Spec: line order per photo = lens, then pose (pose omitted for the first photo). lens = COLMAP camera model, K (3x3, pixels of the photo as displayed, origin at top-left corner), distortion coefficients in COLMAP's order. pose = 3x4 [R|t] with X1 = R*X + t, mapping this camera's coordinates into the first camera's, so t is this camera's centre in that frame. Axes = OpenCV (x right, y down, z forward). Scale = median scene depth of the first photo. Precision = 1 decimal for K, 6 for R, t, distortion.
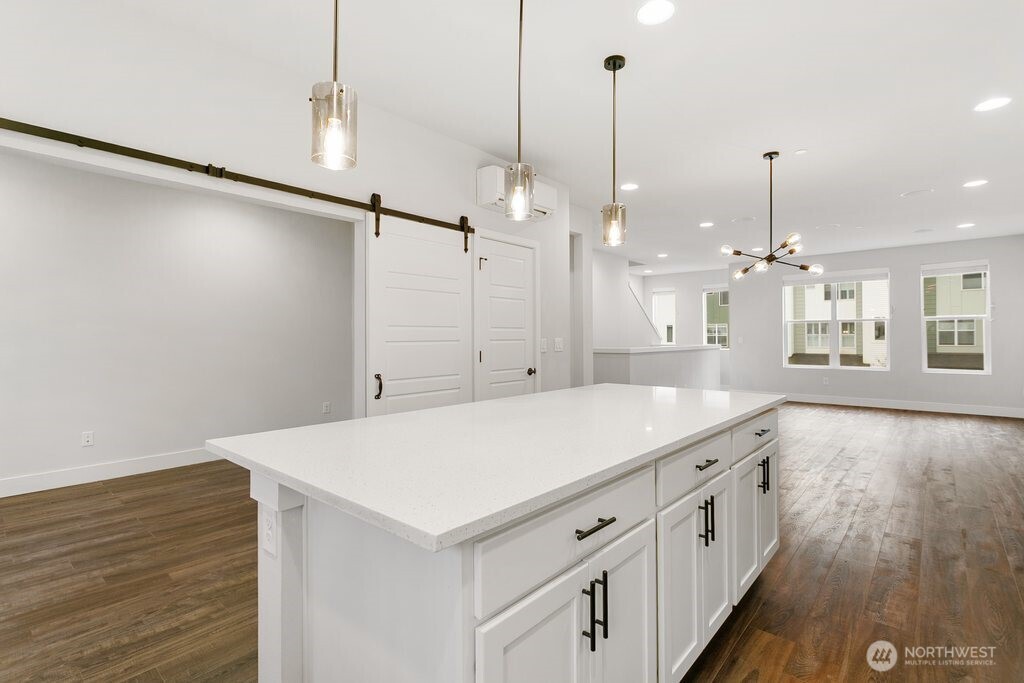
lens RADIAL K [[481.7, 0, 513.2], [0, 481.7, 328.6], [0, 0, 1]] dist [0.003254, 0.000367]
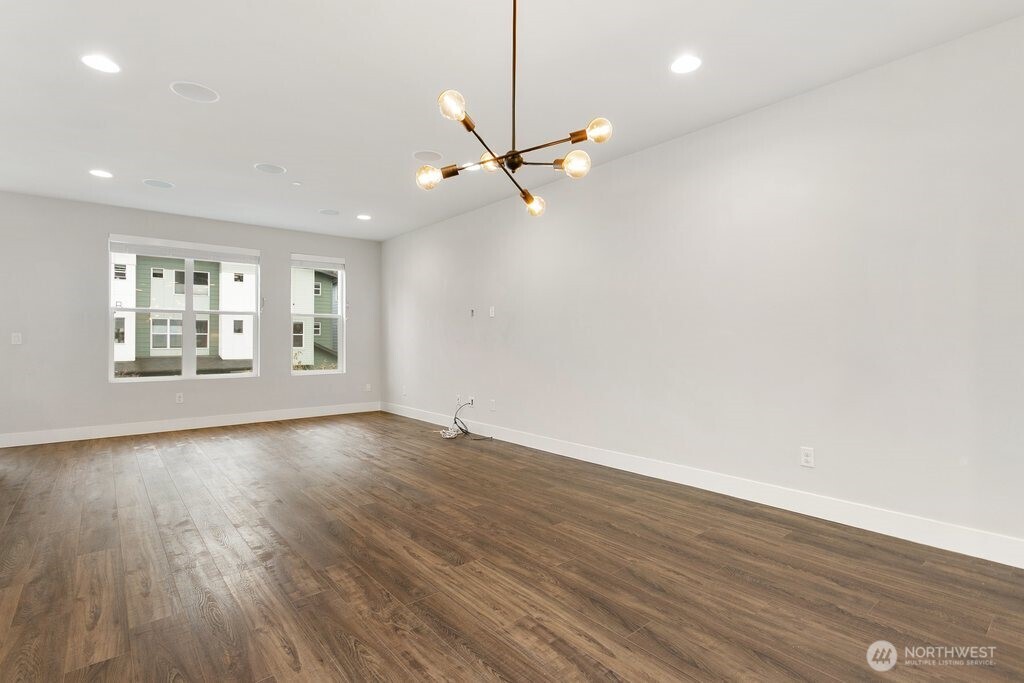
lens RADIAL K [[494.1, 0, 512.0], [0, 494.1, 341.5], [0, 0, 1]] dist [-0.000201, -0.000115]
pose [[0.147760, 0.005089, 0.989010, 0.014703], [-0.021894, 0.999759, -0.001873, 0.018998], [-0.988781, -0.021377, 0.147836, 0.415251]]
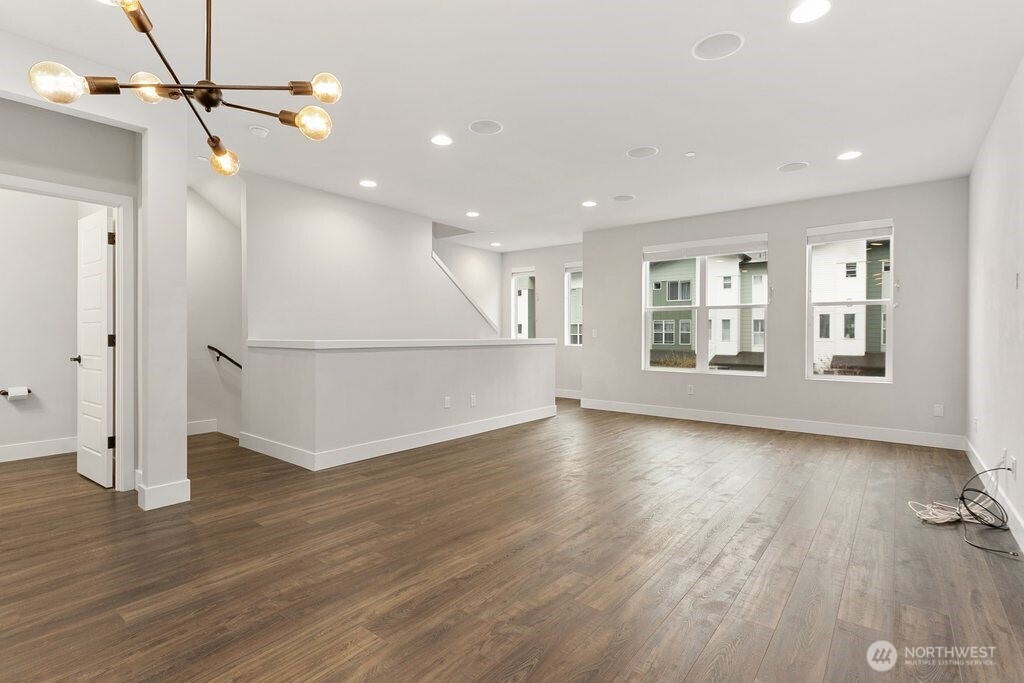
lens RADIAL K [[481.7, 0, 513.2], [0, 481.7, 328.6], [0, 0, 1]] dist [0.003254, 0.000367]
pose [[0.998748, 0.009109, 0.049182, 0.335485], [-0.009440, 0.999934, 0.006513, 0.013966], [-0.049120, -0.006970, 0.998769, 0.273599]]
